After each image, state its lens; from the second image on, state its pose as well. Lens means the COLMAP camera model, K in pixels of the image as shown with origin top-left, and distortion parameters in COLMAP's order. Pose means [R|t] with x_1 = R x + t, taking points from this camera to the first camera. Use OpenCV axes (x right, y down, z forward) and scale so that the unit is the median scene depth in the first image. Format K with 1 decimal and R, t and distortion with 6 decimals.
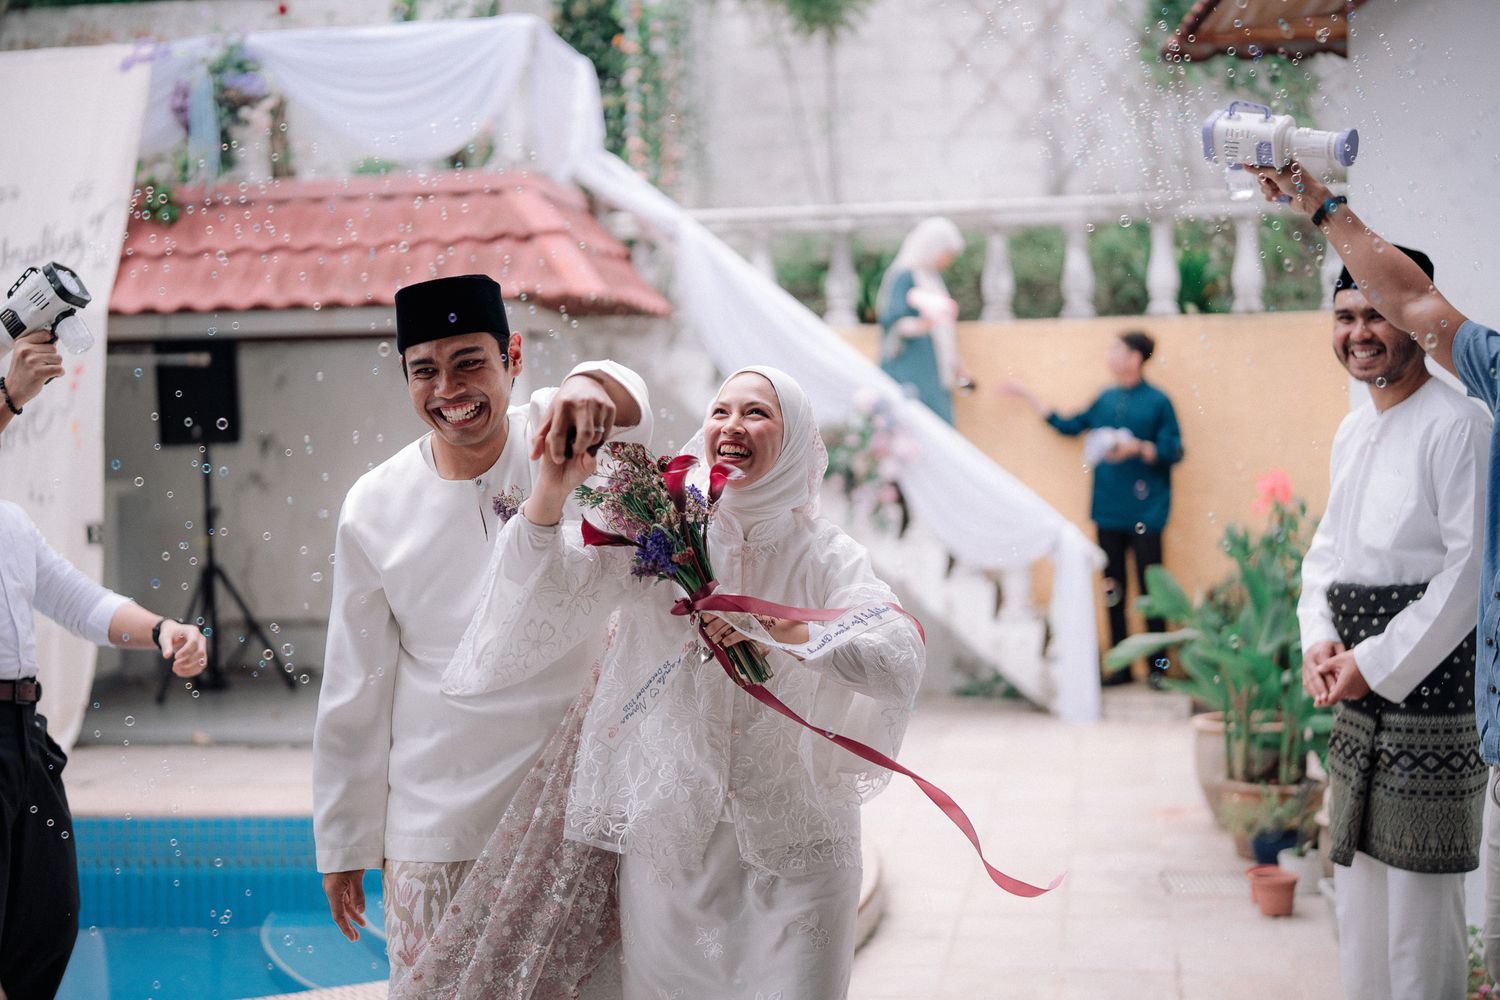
lens RADIAL K [[2058.0, 0, 751.3], [0, 2058.0, 483.1], [0, 0, 1]] dist [-0.010062, 0.089444]
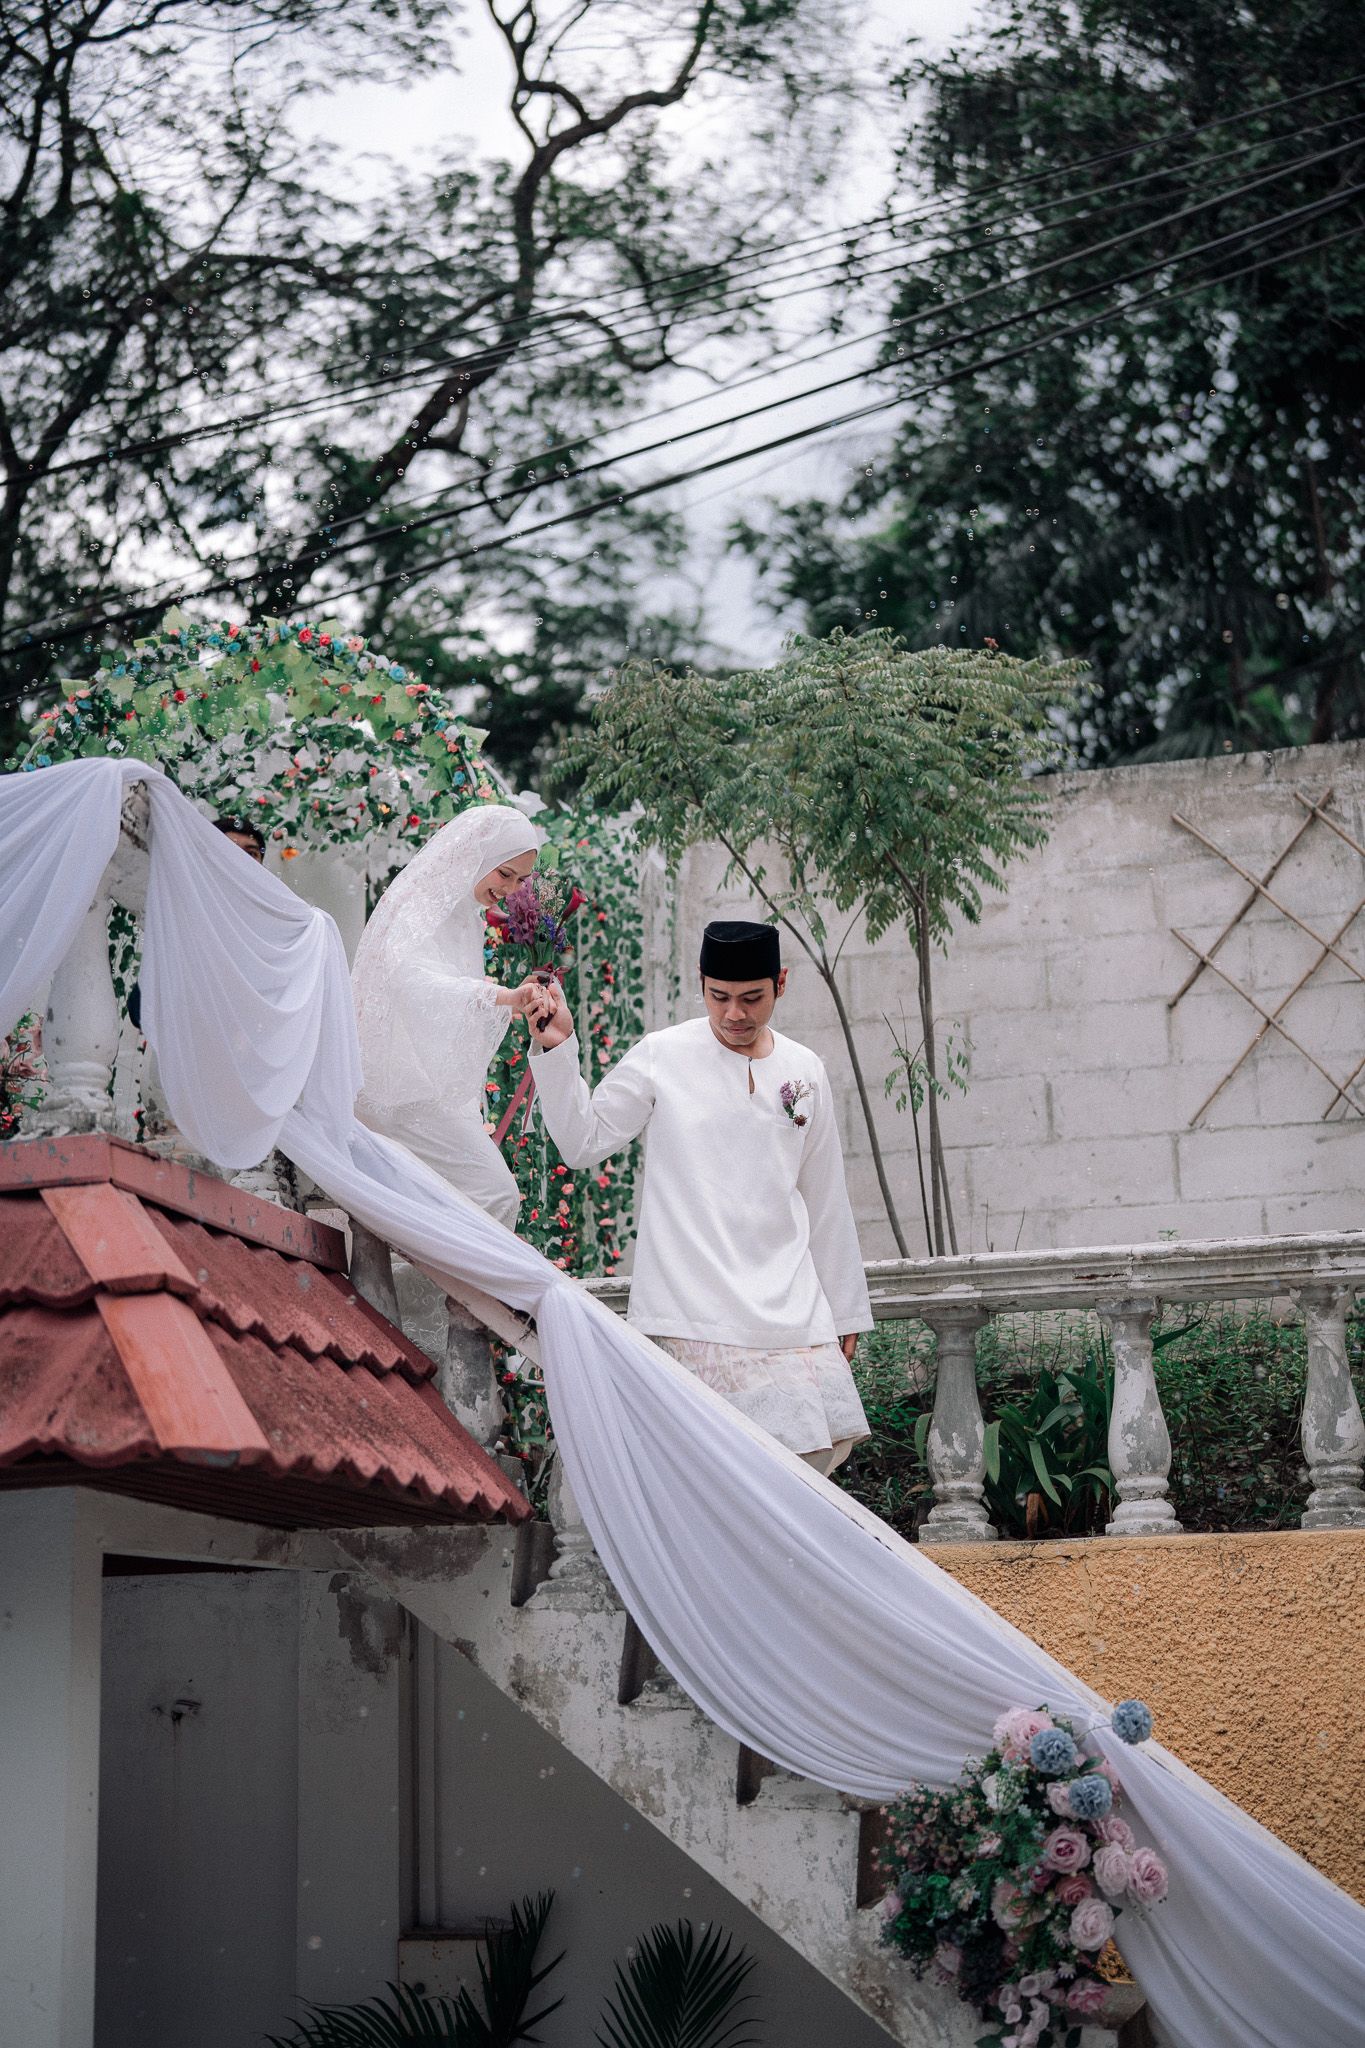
lens RADIAL K [[2809.9, 0, 678.6], [0, 2809.9, 1045.9], [0, 0, 1]] dist [-0.010062, 0.089444]
pose [[0.997819, -0.020059, -0.062884, 0.029290], [0.004098, 0.969694, -0.244288, -0.038819], [0.065879, 0.243497, 0.967662, 0.481259]]
